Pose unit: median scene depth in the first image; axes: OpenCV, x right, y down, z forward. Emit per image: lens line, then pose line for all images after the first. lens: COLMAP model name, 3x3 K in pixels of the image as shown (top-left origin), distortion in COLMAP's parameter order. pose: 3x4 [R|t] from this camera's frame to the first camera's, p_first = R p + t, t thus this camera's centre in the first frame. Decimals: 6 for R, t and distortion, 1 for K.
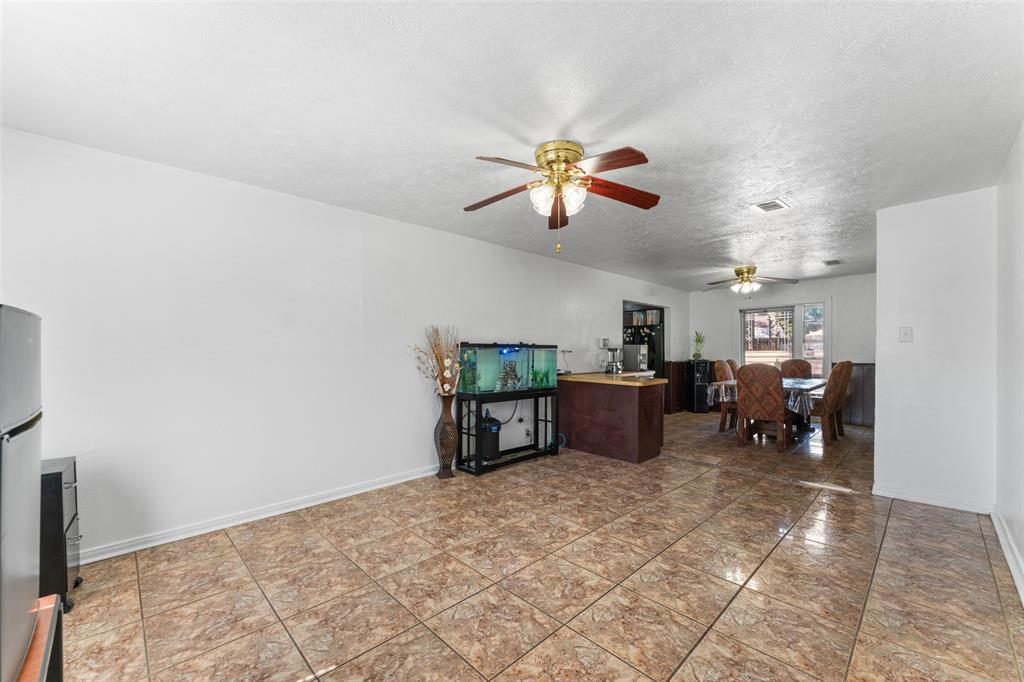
lens RADIAL K [[406.1, 0, 499.0], [0, 406.1, 358.3], [0, 0, 1]] dist [-0.003771, 0.000063]
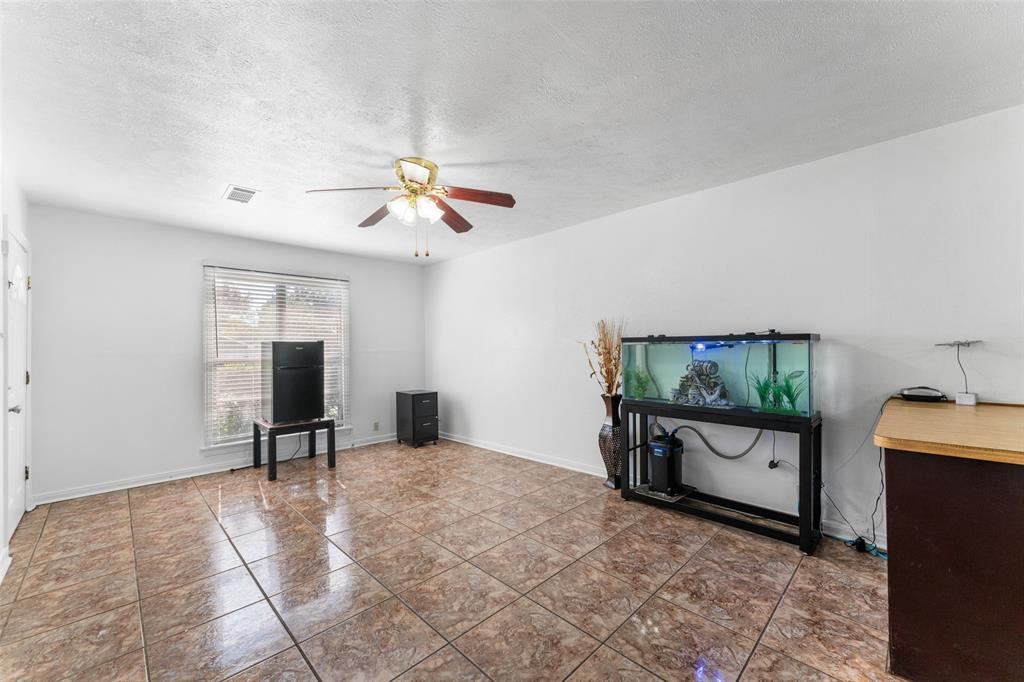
lens RADIAL K [[406.1, 0, 506.5], [0, 406.1, 343.7], [0, 0, 1]] dist [-0.003771, 0.000063]
pose [[0.021042, -0.005935, -0.999761, 0.511057], [-0.006958, 0.999957, -0.006082, -0.011144], [0.999754, 0.007085, 0.021000, 0.499604]]
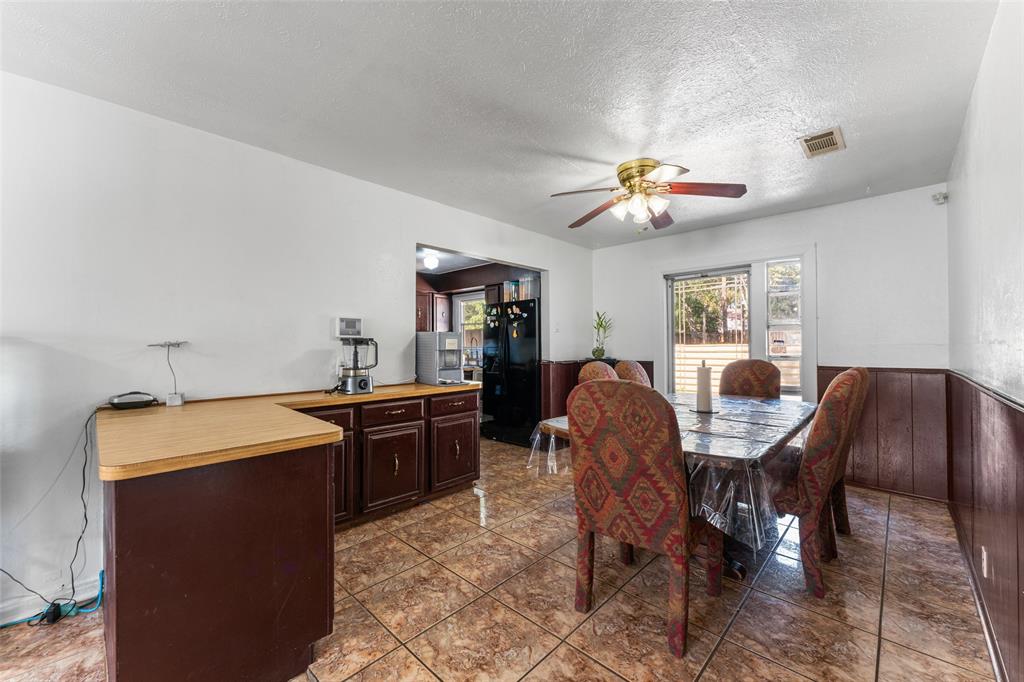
lens RADIAL K [[406.1, 0, 506.0], [0, 406.1, 344.3], [0, 0, 1]] dist [-0.003771, 0.000063]
pose [[0.999018, -0.000187, 0.044312, 0.436141], [0.000989, 0.999836, -0.018068, -0.009352], [-0.044301, 0.018094, 0.998854, 0.544231]]
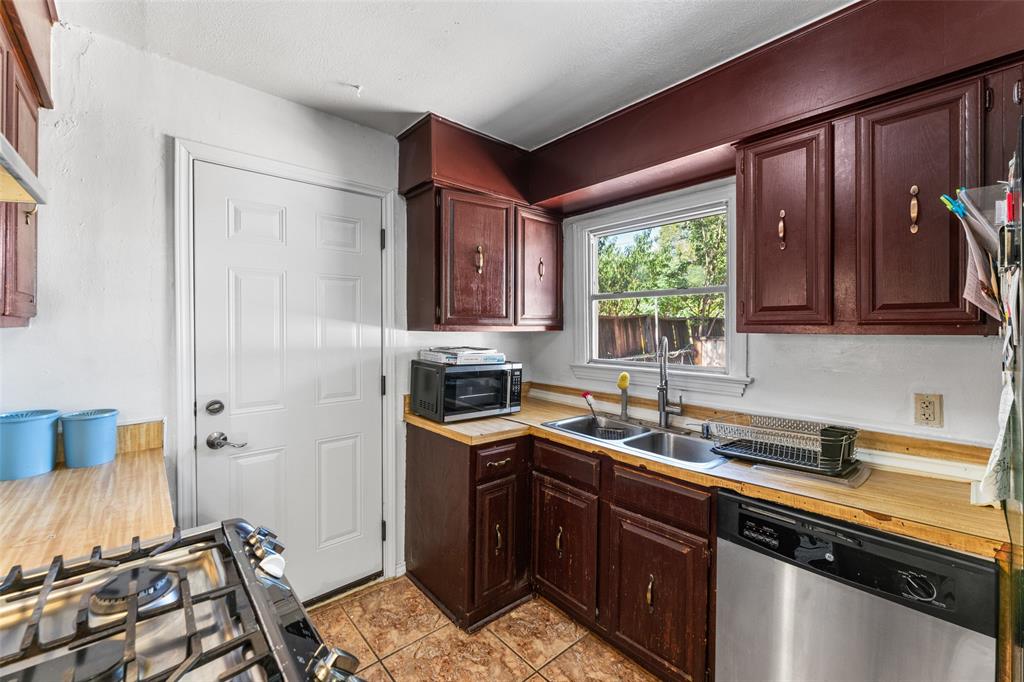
lens RADIAL K [[406.1, 0, 498.5], [0, 406.1, 329.0], [0, 0, 1]] dist [-0.003771, 0.000063]
pose [[0.999055, 0.003492, -0.043327, 0.280398], [-0.004298, 0.999819, -0.018516, -0.048182], [0.043255, 0.018684, 0.998889, 1.312069]]
